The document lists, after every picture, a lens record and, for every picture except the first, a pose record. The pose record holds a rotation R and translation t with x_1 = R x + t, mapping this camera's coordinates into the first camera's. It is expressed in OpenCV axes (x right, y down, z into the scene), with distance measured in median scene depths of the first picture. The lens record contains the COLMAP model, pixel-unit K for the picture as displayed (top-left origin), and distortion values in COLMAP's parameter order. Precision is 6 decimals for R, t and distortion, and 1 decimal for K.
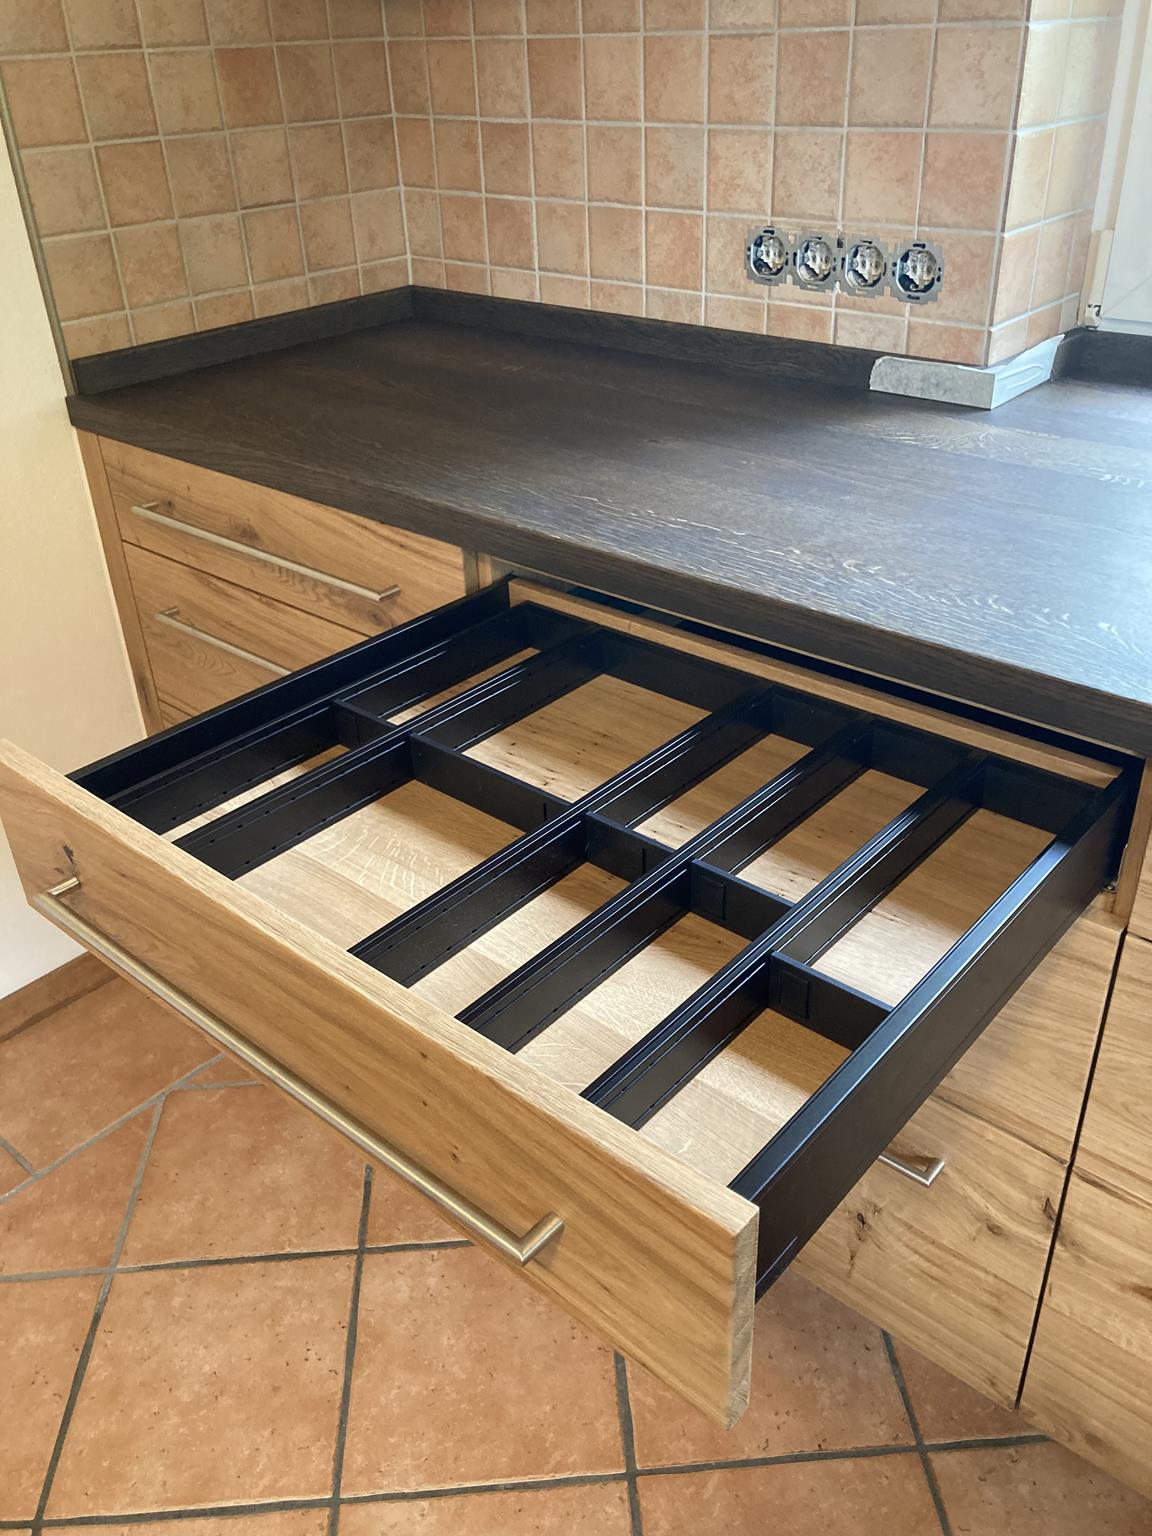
lens RADIAL K [[1253.8, 0, 587.6], [0, 1253.8, 745.0], [0, 0, 1]] dist [0.026569, -0.021735]
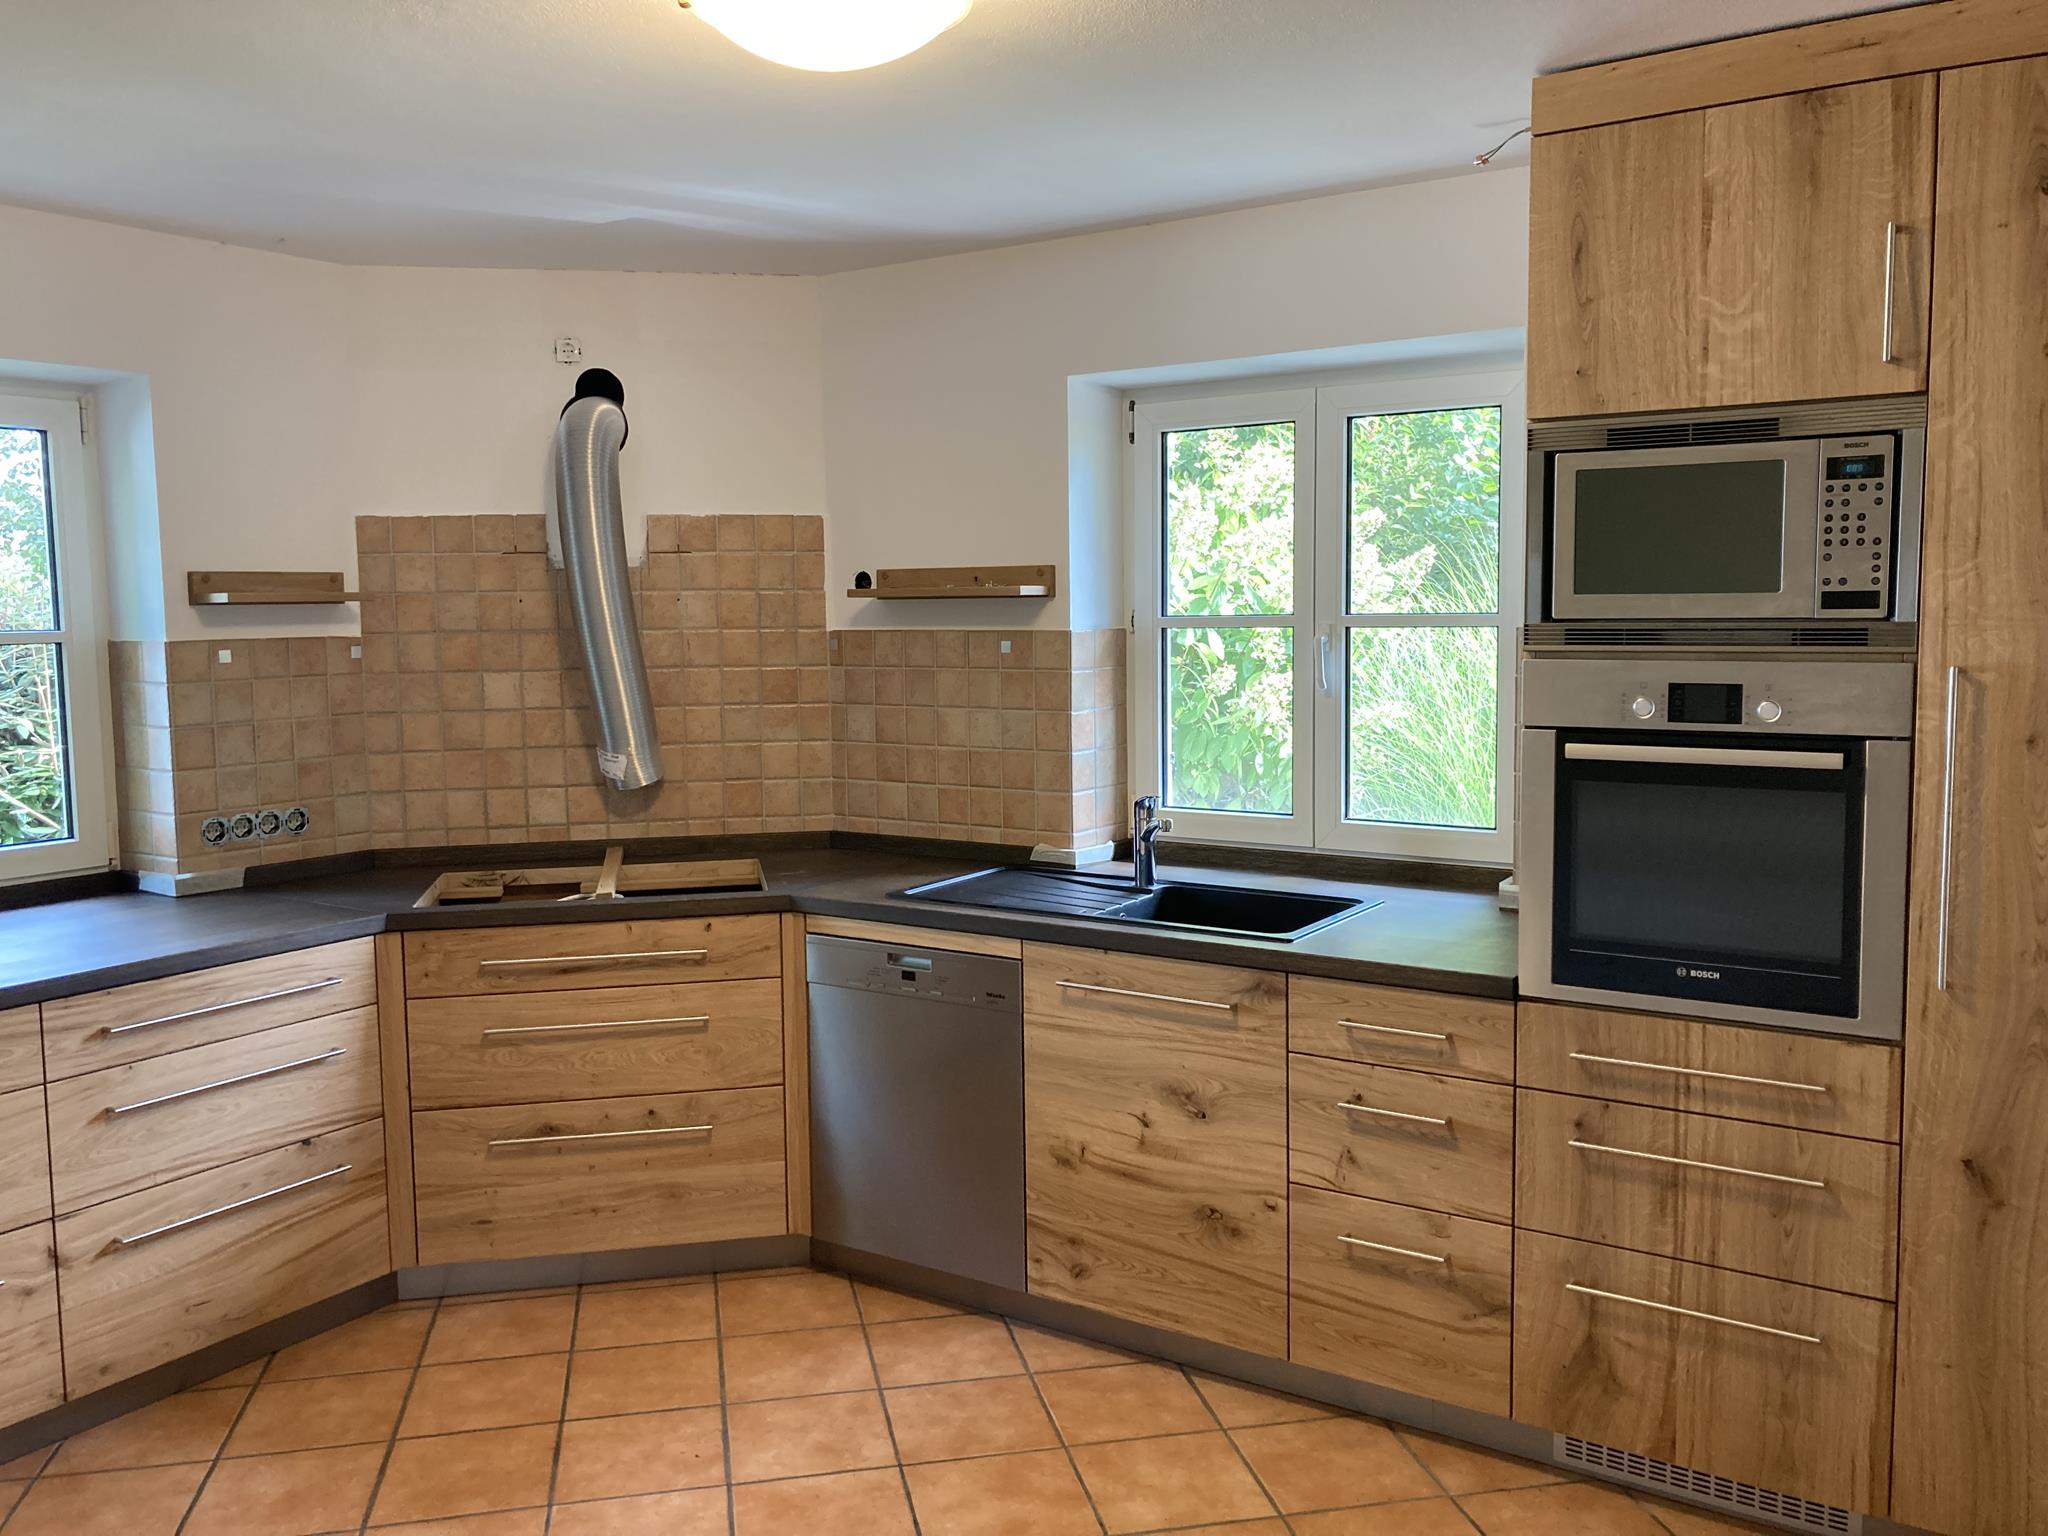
lens RADIAL K [[1671.7, 0, 1004.7], [0, 1671.7, 746.2], [0, 0, 1]] dist [0.026569, -0.021735]
pose [[-0.126999, -0.050017, 0.990641, -1.745716], [0.516981, 0.849010, 0.109143, 0.116887], [-0.846523, 0.526003, -0.081966, -0.372327]]
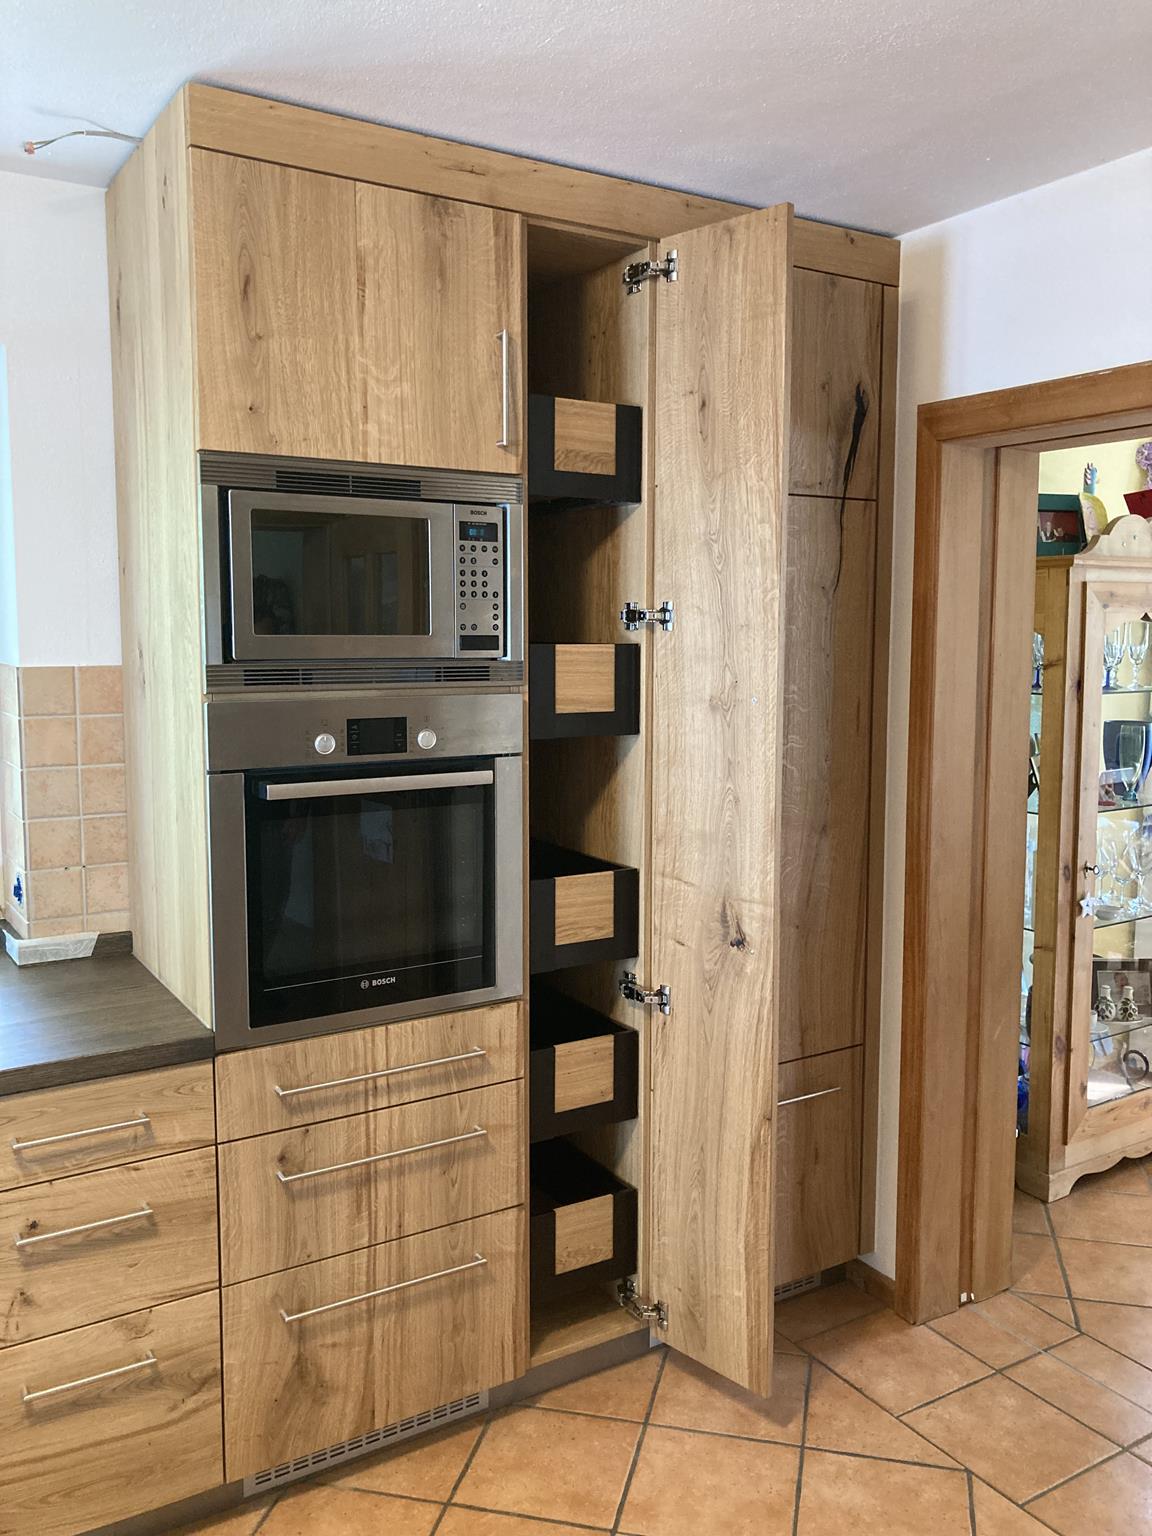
lens RADIAL K [[1253.8, 0, 576.2], [0, 1253.8, 757.7], [0, 0, 1]] dist [0.026569, -0.021735]
pose [[-0.955892, 0.007949, 0.293611, -0.784680], [0.178179, 0.810384, 0.558149, -0.080215], [-0.233501, 0.585846, -0.776056, -0.100449]]
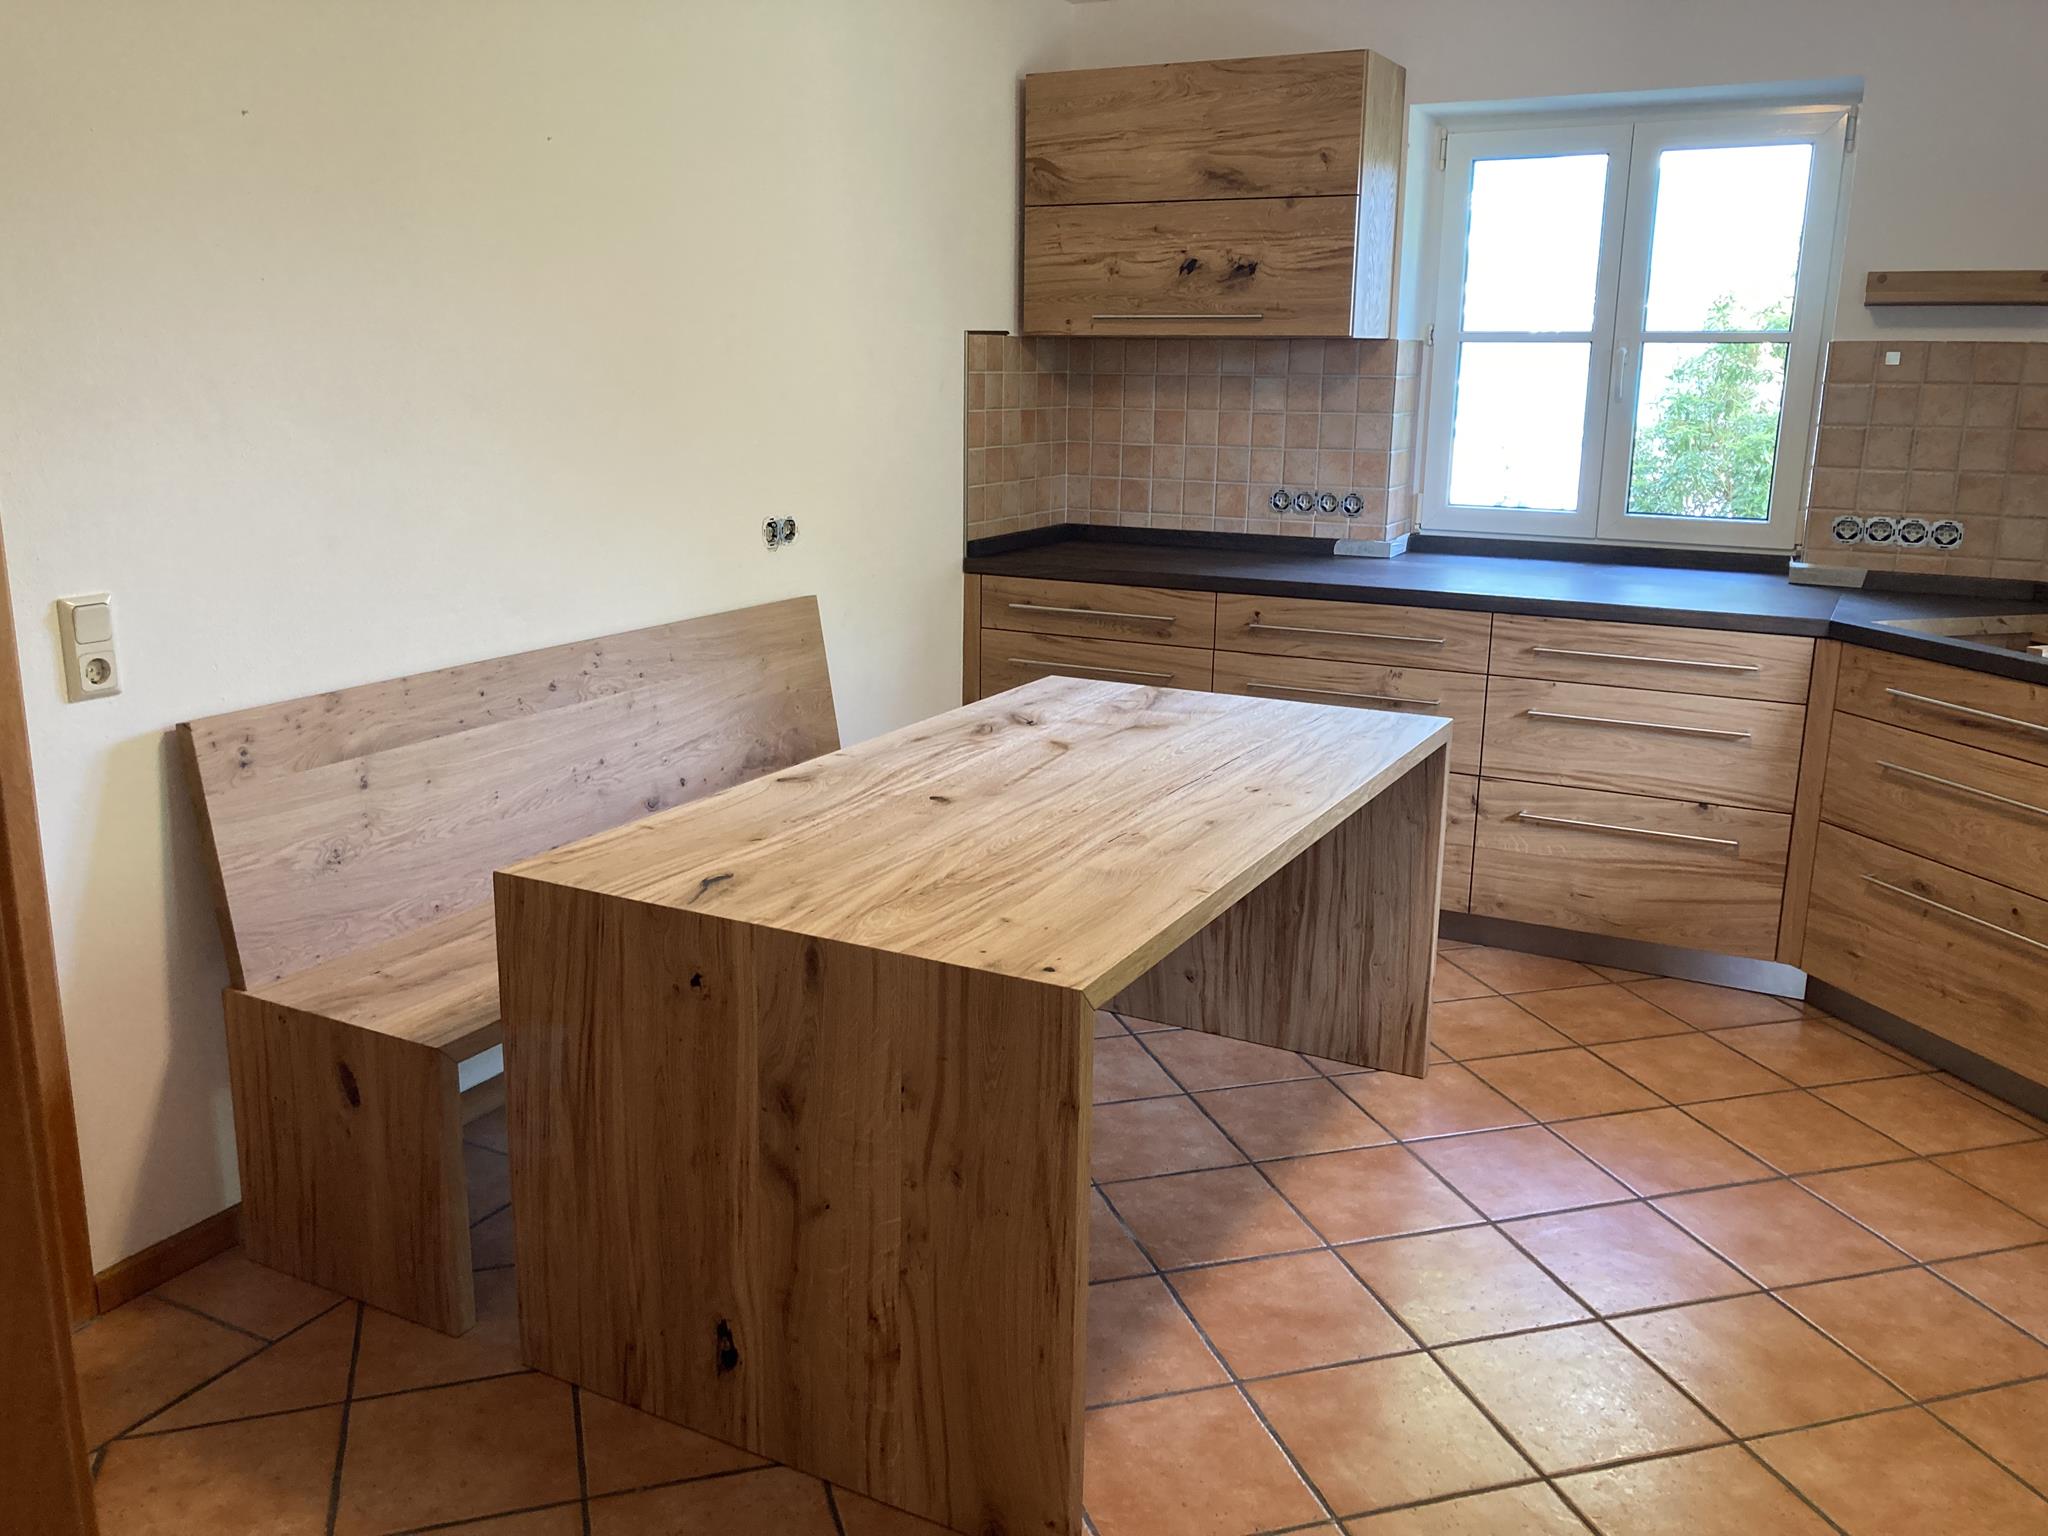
lens RADIAL K [[1671.7, 0, 1016.0], [0, 1671.7, 759.1], [0, 0, 1]] dist [0.026569, -0.021735]
pose [[0.973203, -0.008673, 0.229783, -1.004523], [0.075061, 0.956532, -0.281802, 0.856050], [-0.217350, 0.291499, 0.931551, -1.542690]]
